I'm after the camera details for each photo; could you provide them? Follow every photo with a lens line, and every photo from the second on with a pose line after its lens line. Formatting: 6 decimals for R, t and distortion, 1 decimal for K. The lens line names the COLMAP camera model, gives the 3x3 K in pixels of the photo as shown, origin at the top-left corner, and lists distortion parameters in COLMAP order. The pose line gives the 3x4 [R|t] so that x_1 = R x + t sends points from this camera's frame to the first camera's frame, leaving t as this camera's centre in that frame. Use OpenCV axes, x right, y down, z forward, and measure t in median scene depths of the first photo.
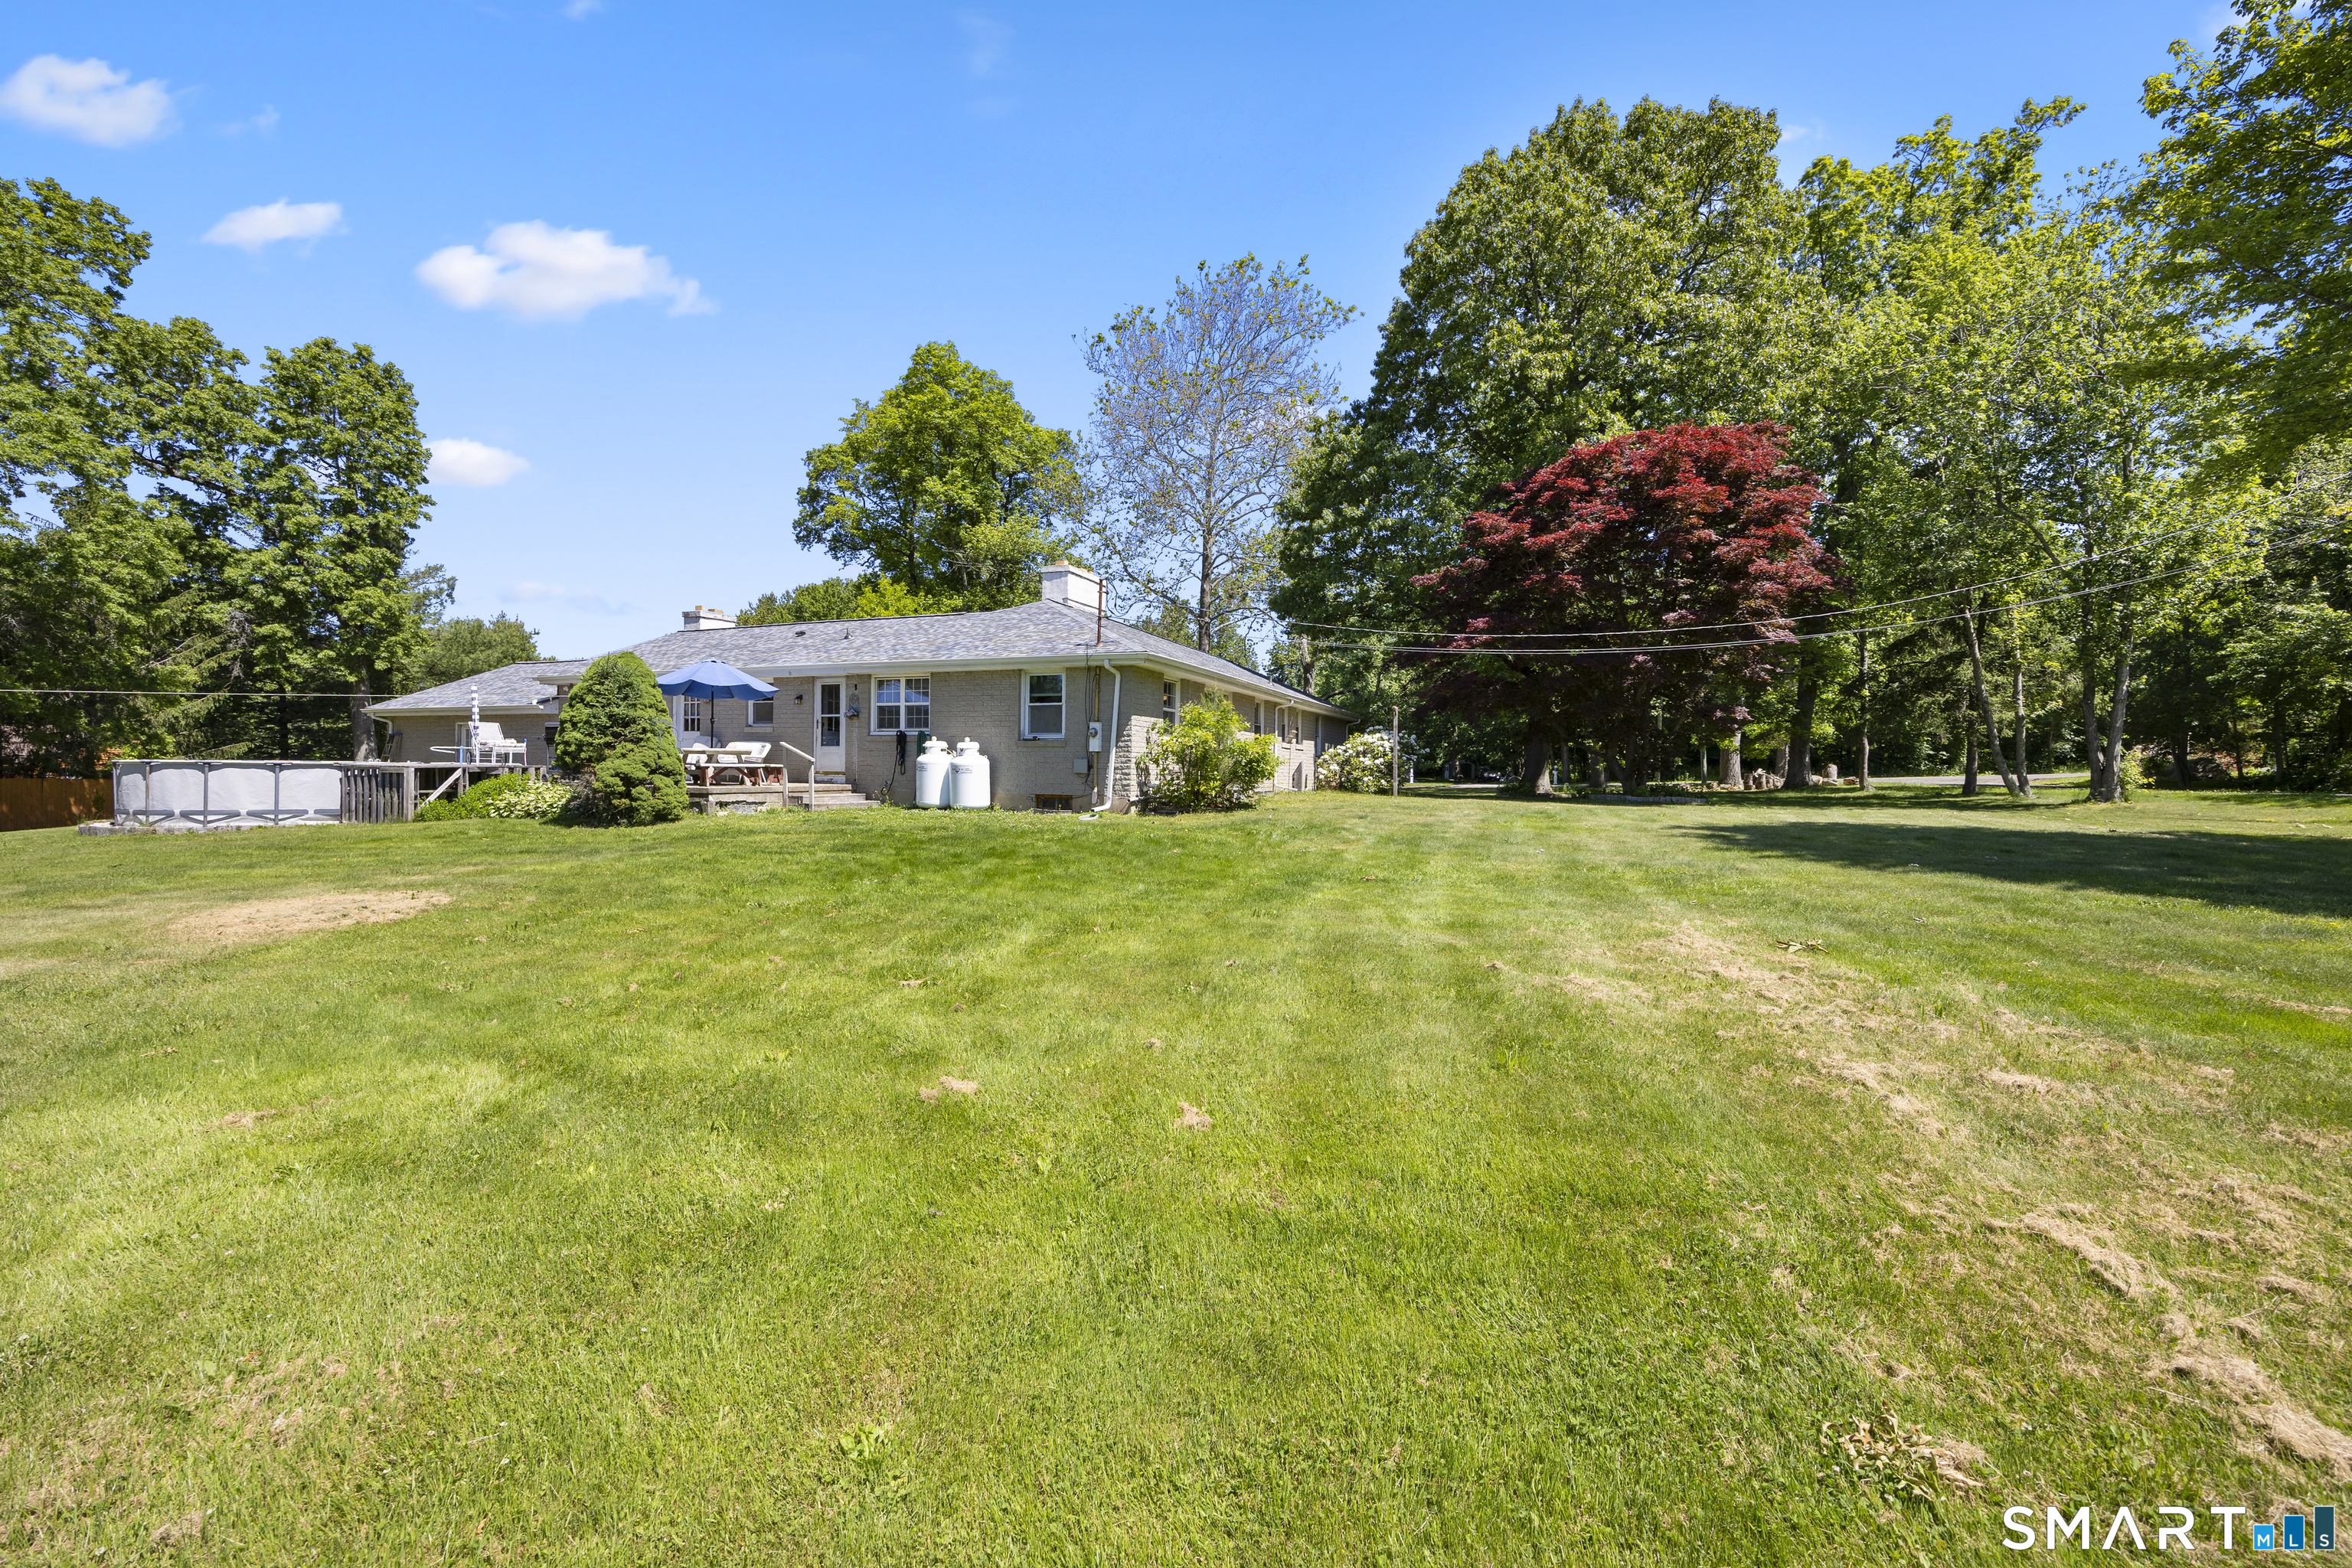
lens RADIAL K [[965.9, 0, 1176.0], [0, 965.9, 784.0], [0, 0, 1]] dist [-0.000667, -0.000072]
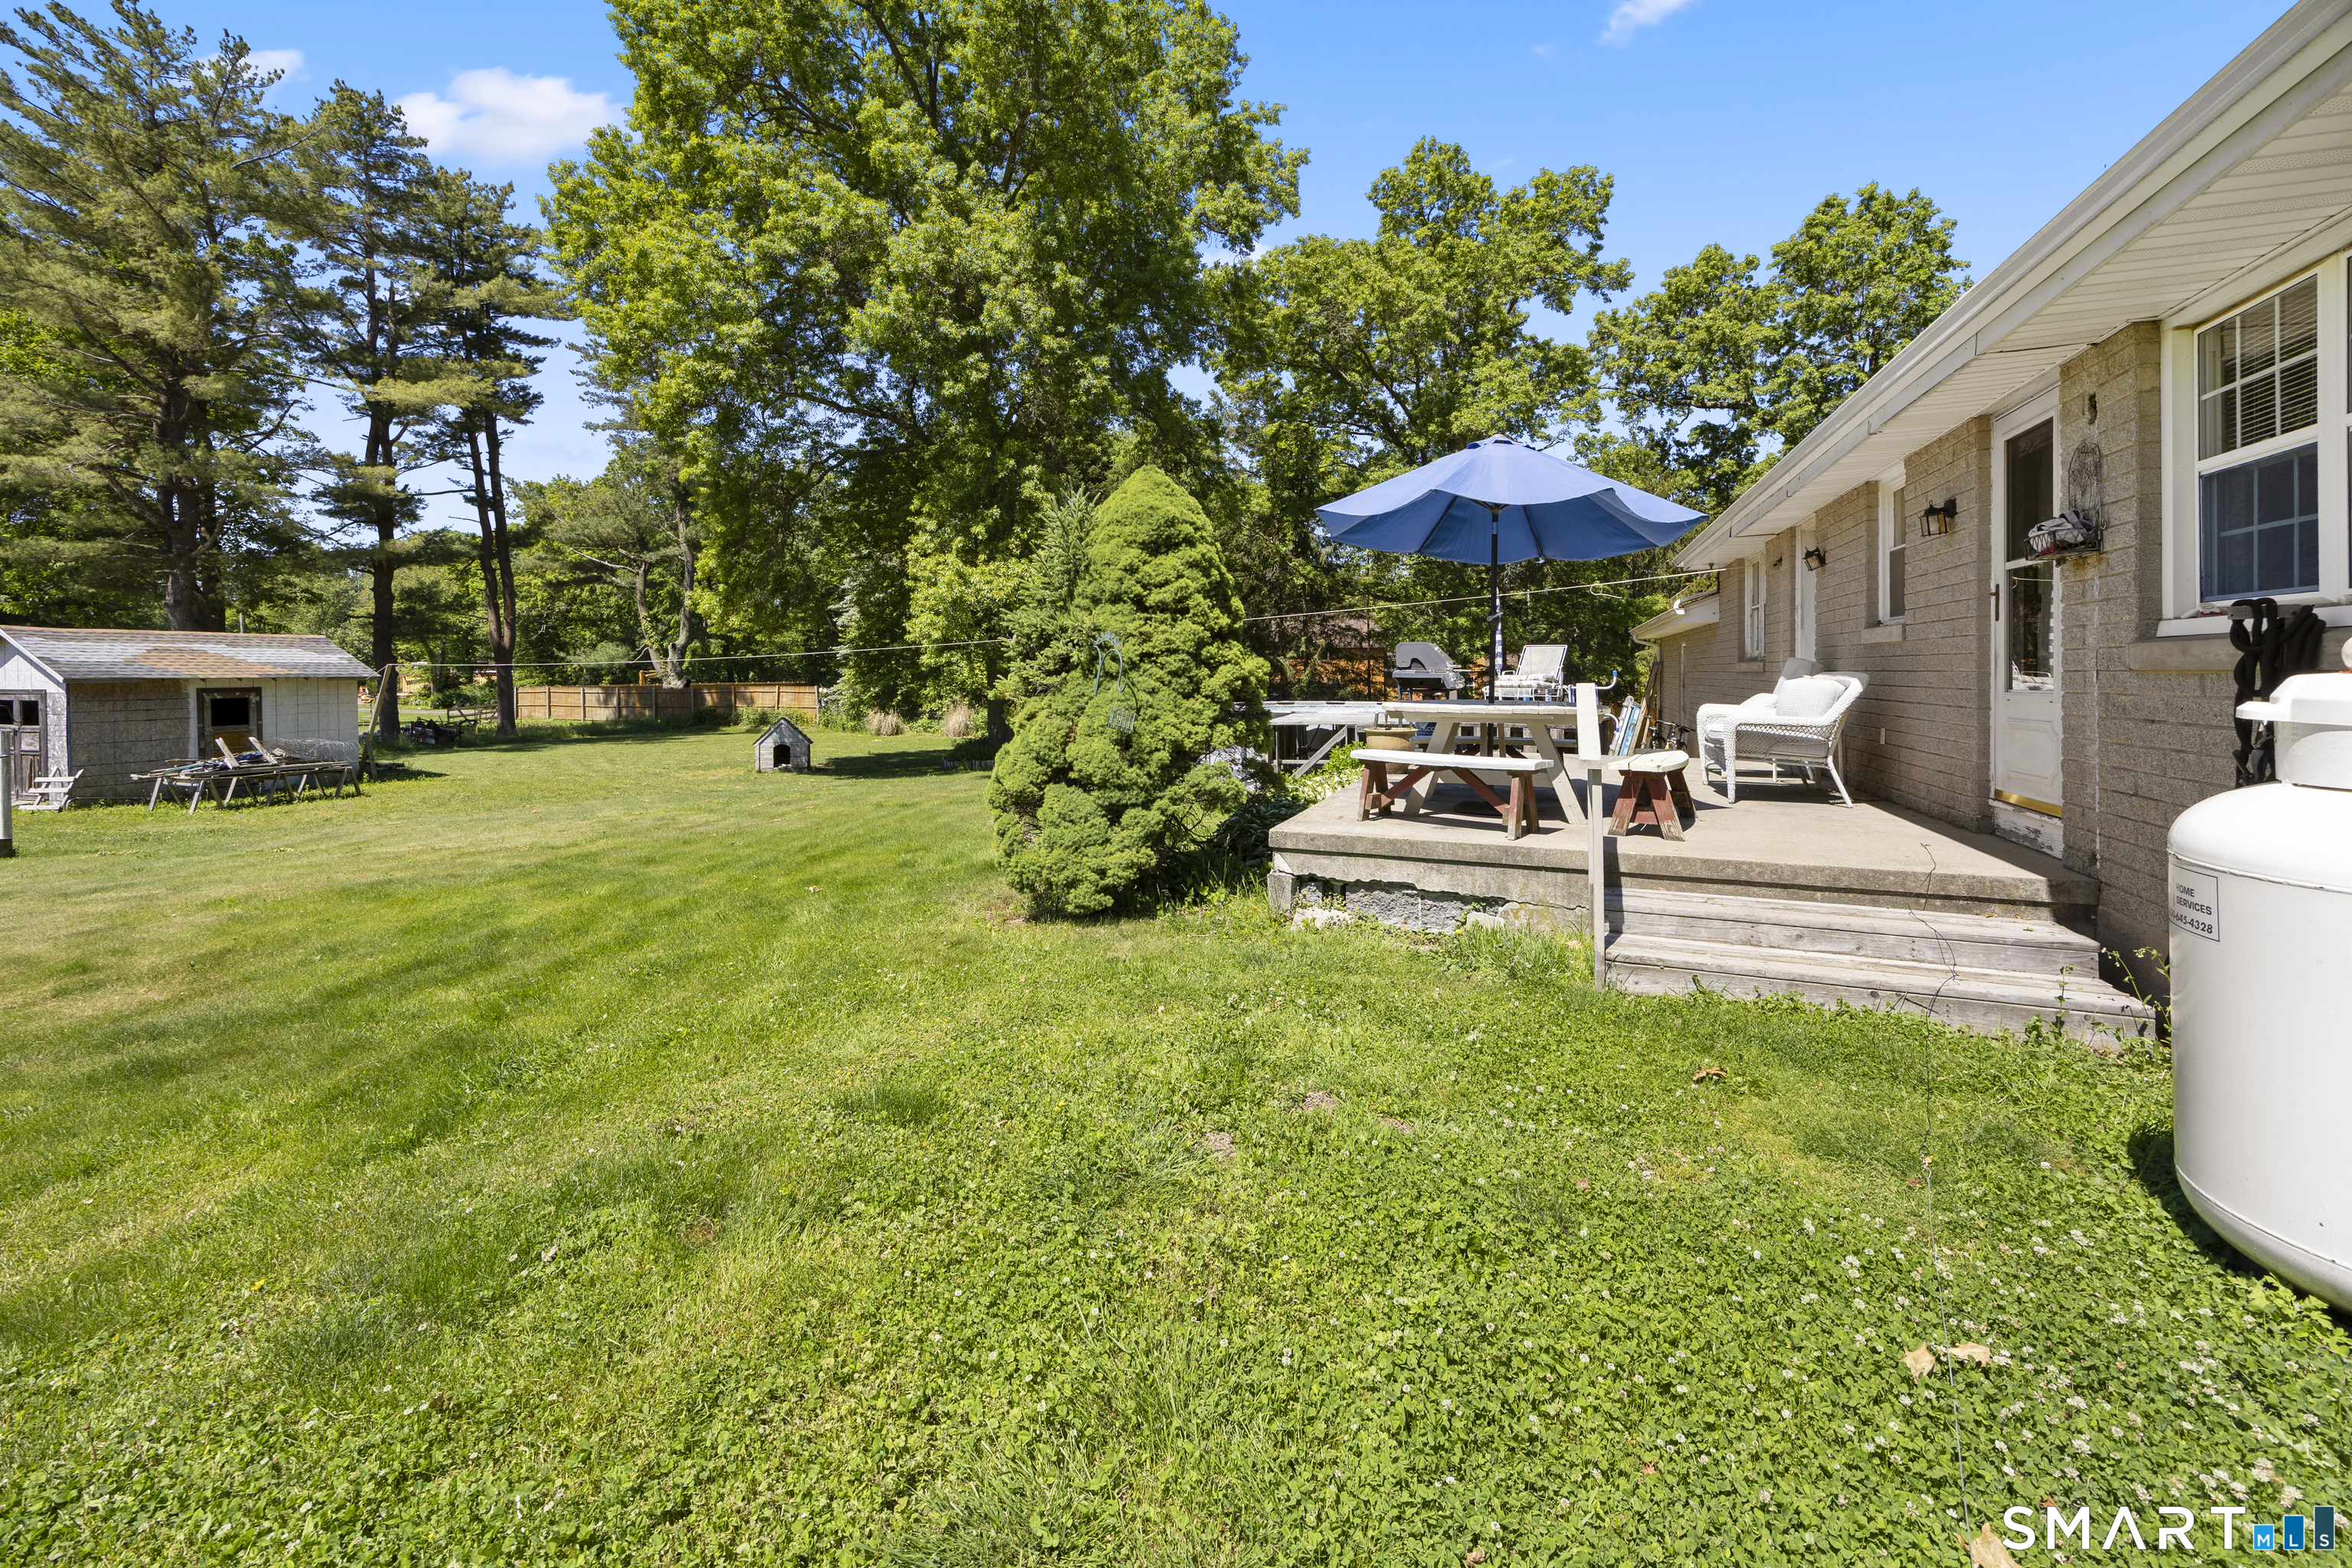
lens RADIAL K [[956.8, 0, 1176.8], [0, 956.8, 670.2], [0, 0, 1]] dist [0.000089, -0.000003]
pose [[0.080965, -0.005689, -0.996701, -0.135141], [-0.014275, 0.999875, -0.006867, -0.039804], [0.996615, 0.014784, 0.080874, 0.781329]]
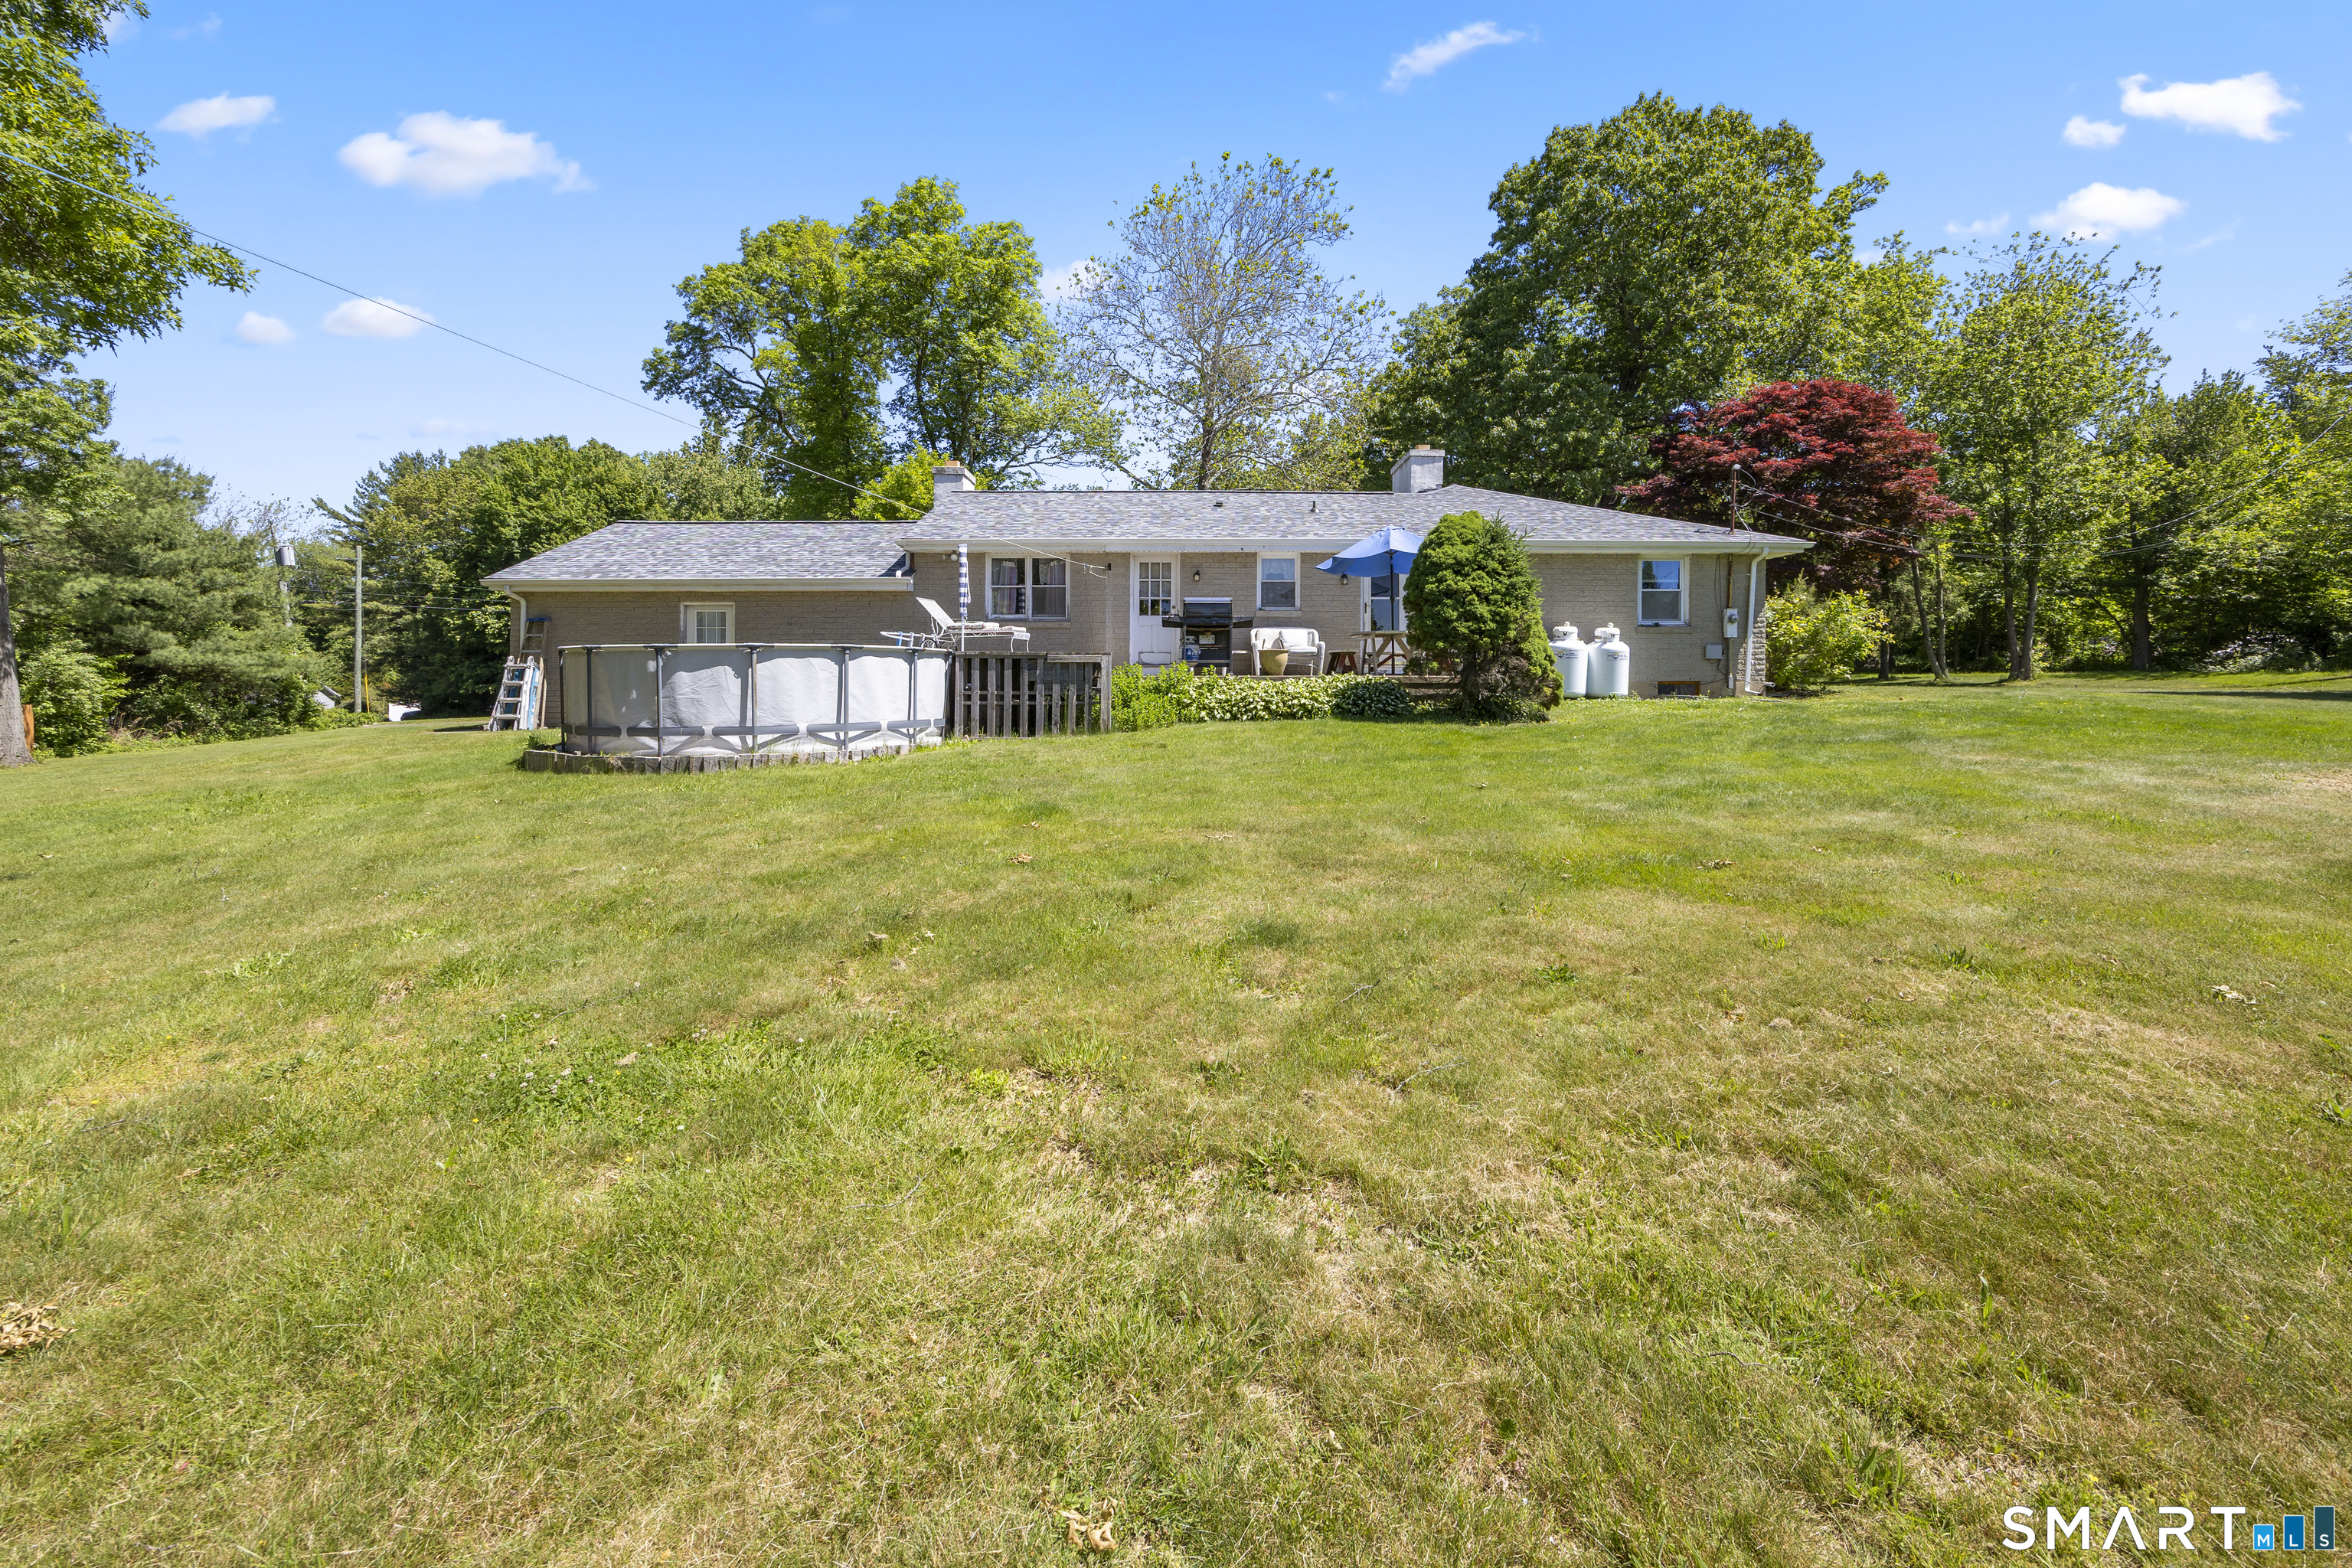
lens RADIAL K [[956.8, 0, 1176.8], [0, 956.8, 670.2], [0, 0, 1]] dist [0.000089, -0.000003]
pose [[0.912652, -0.011077, 0.408587, -0.915965], [0.017510, 0.999775, -0.012006, 0.002574], [-0.408362, 0.018112, 0.912640, 0.279923]]
